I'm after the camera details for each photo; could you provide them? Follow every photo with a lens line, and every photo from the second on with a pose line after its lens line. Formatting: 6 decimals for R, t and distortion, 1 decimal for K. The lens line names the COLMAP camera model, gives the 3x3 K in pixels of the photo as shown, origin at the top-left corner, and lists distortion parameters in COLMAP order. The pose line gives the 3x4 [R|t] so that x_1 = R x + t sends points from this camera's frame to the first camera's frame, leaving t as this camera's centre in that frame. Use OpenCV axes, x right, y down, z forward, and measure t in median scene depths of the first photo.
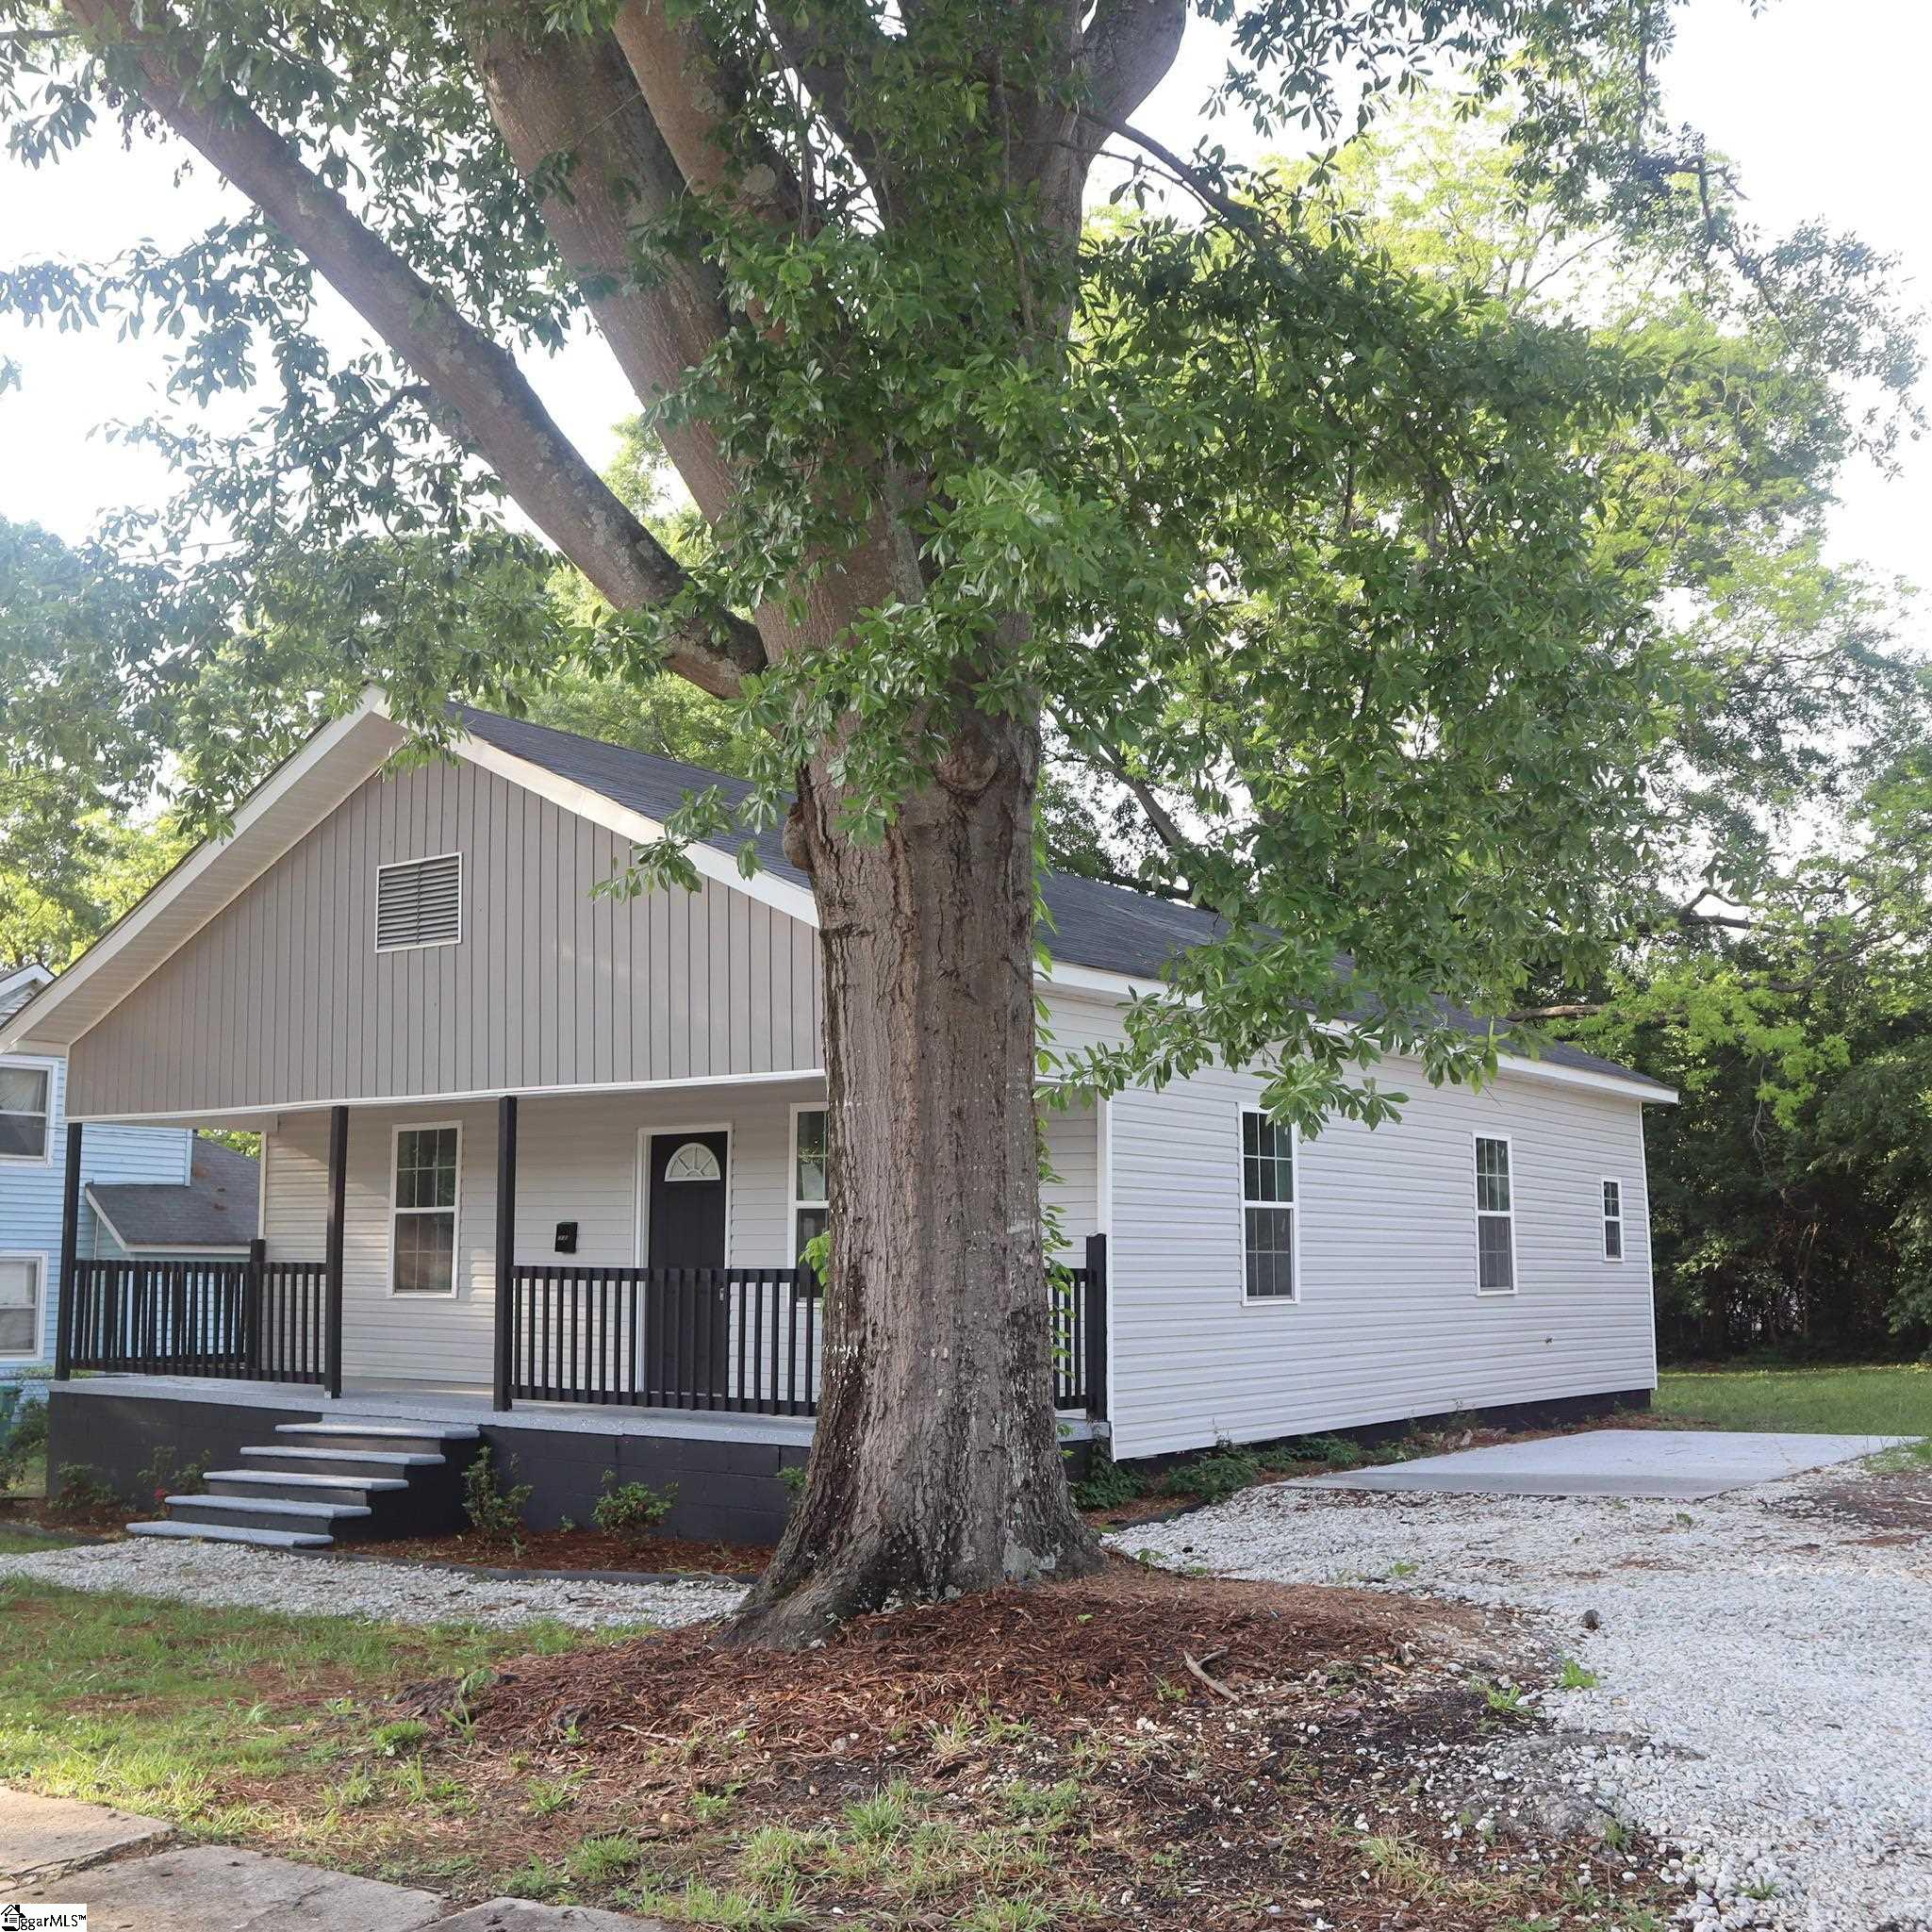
lens RADIAL K [[2191.3, 0, 963.5], [0, 2191.3, 935.2], [0, 0, 1]] dist [-0.124392, 0.121220]
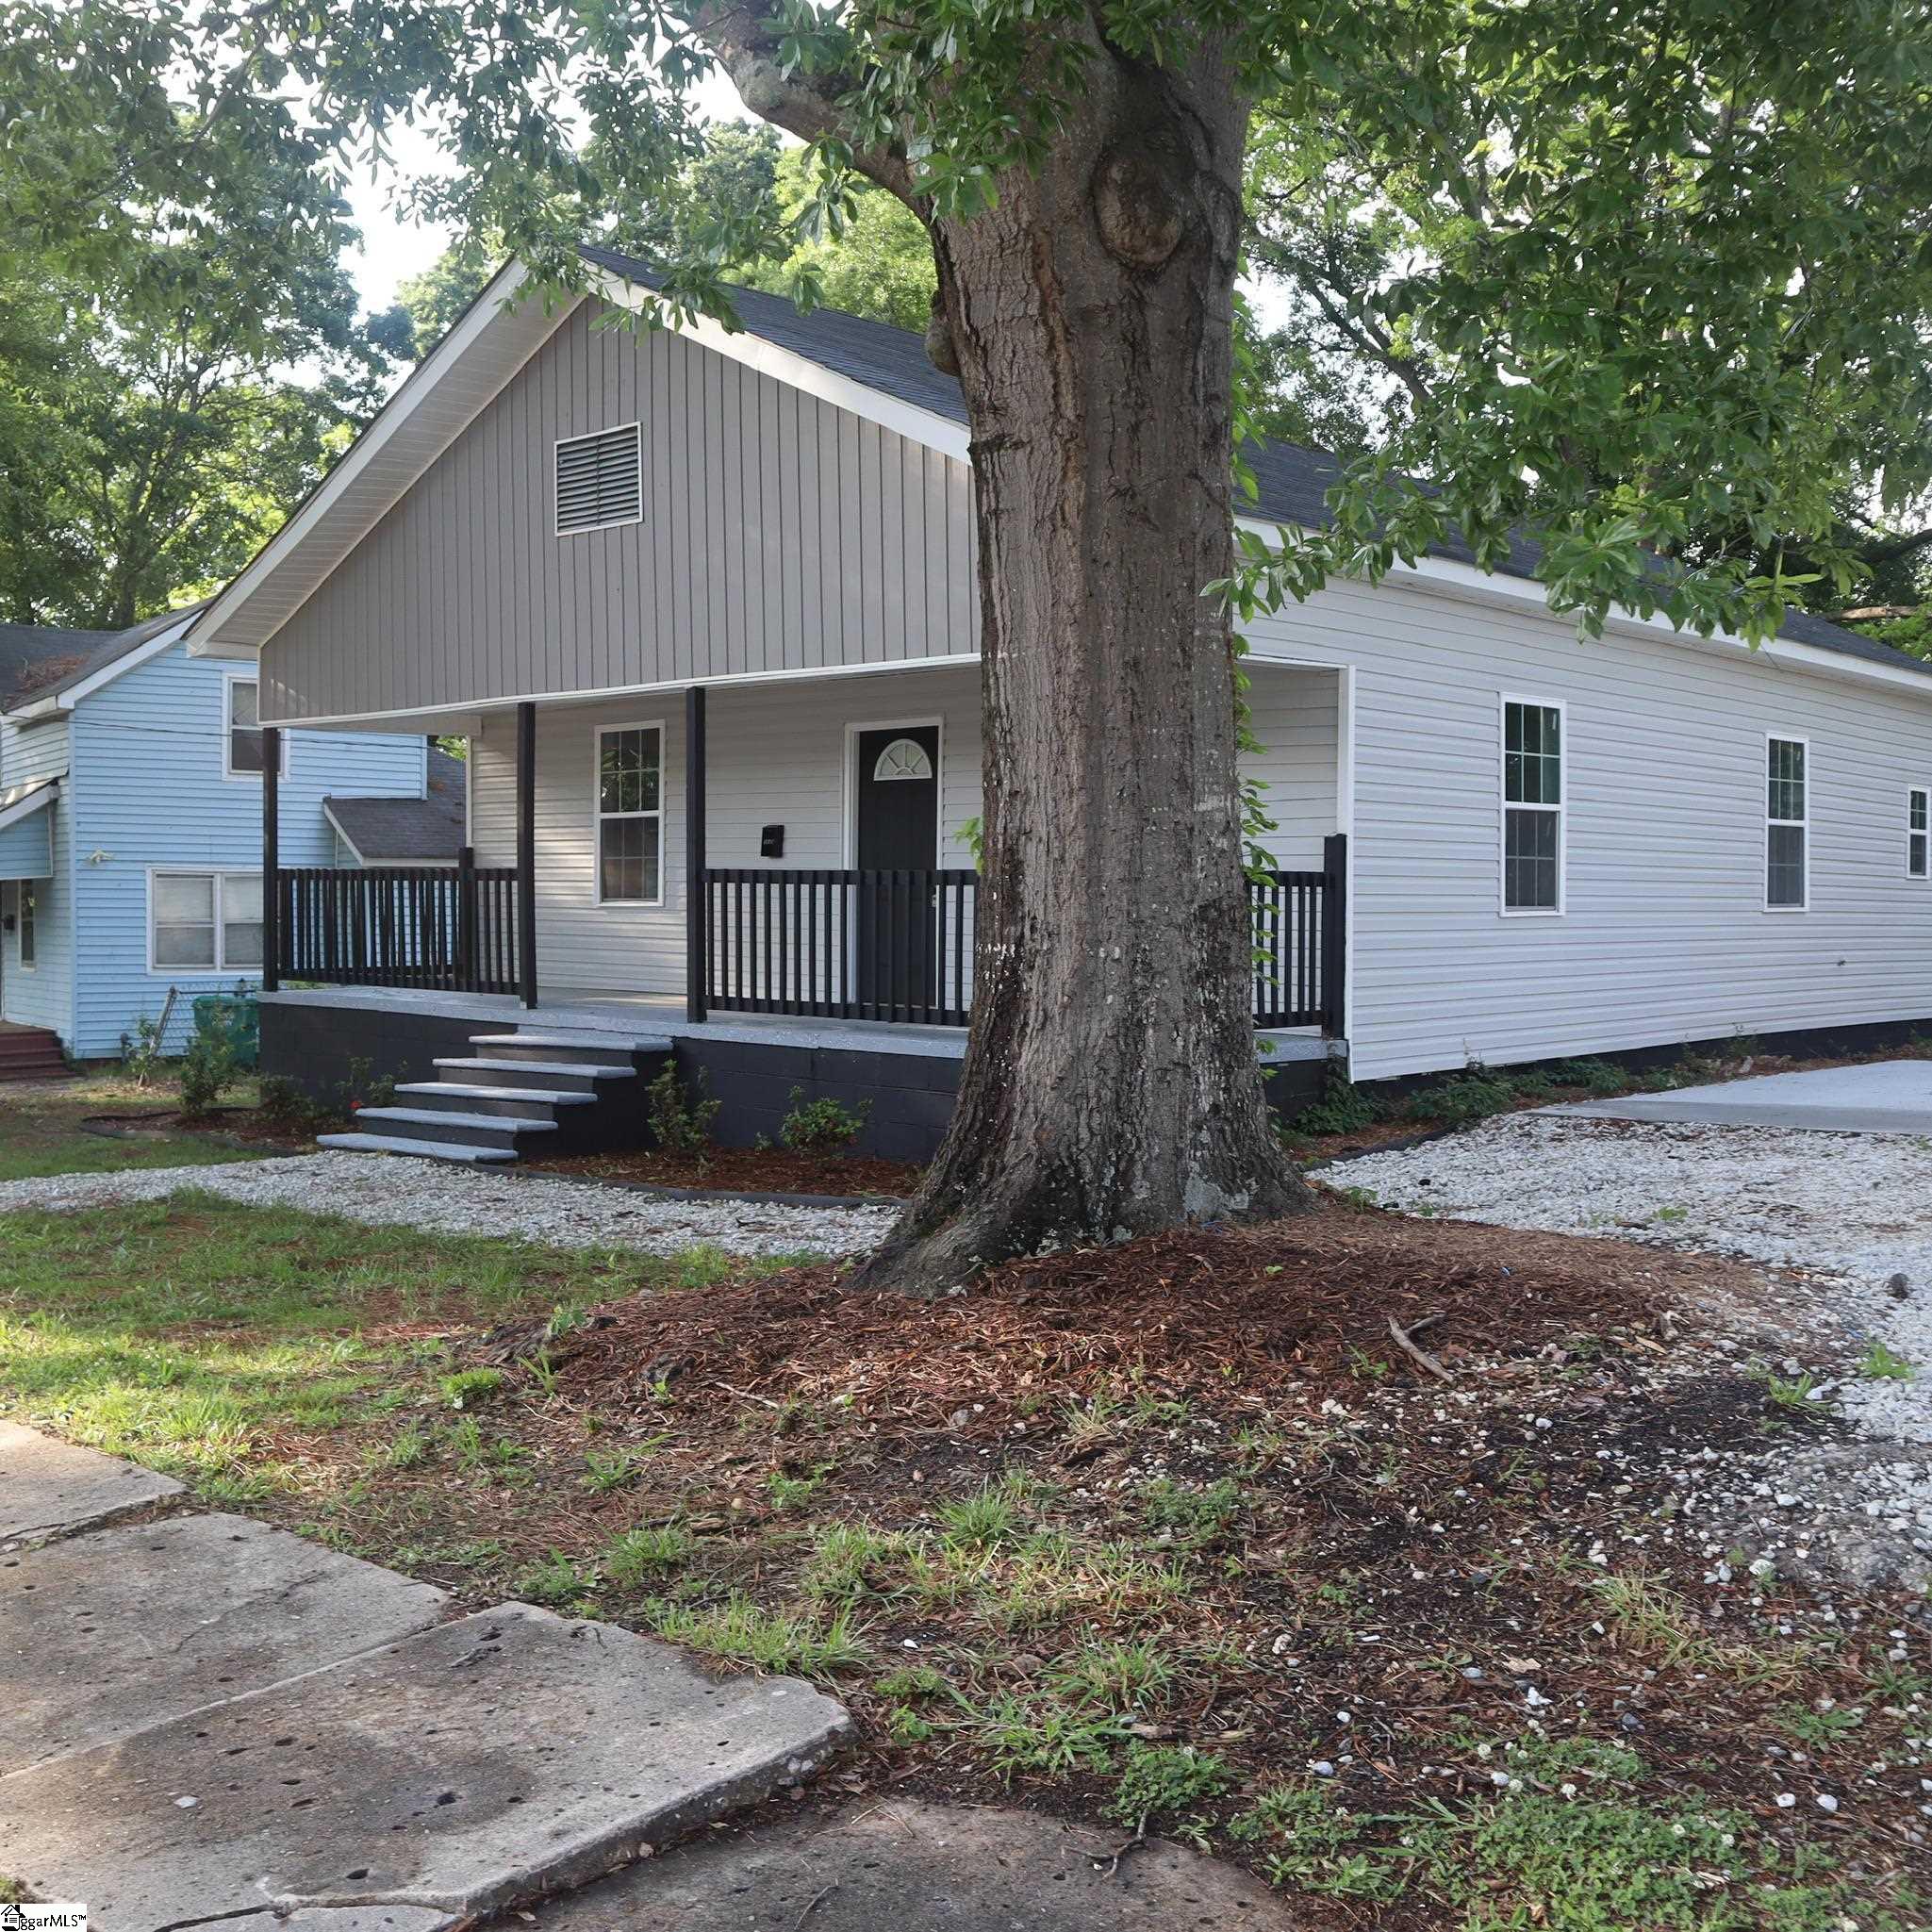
lens RADIAL K [[2191.3, 0, 963.5], [0, 2191.3, 935.2], [0, 0, 1]] dist [-0.124392, 0.121220]
pose [[0.992380, 0.008009, -0.122951, 0.030238], [0.013178, 0.985263, 0.170538, 0.034343], [0.122505, -0.170859, 0.977650, 0.145911]]
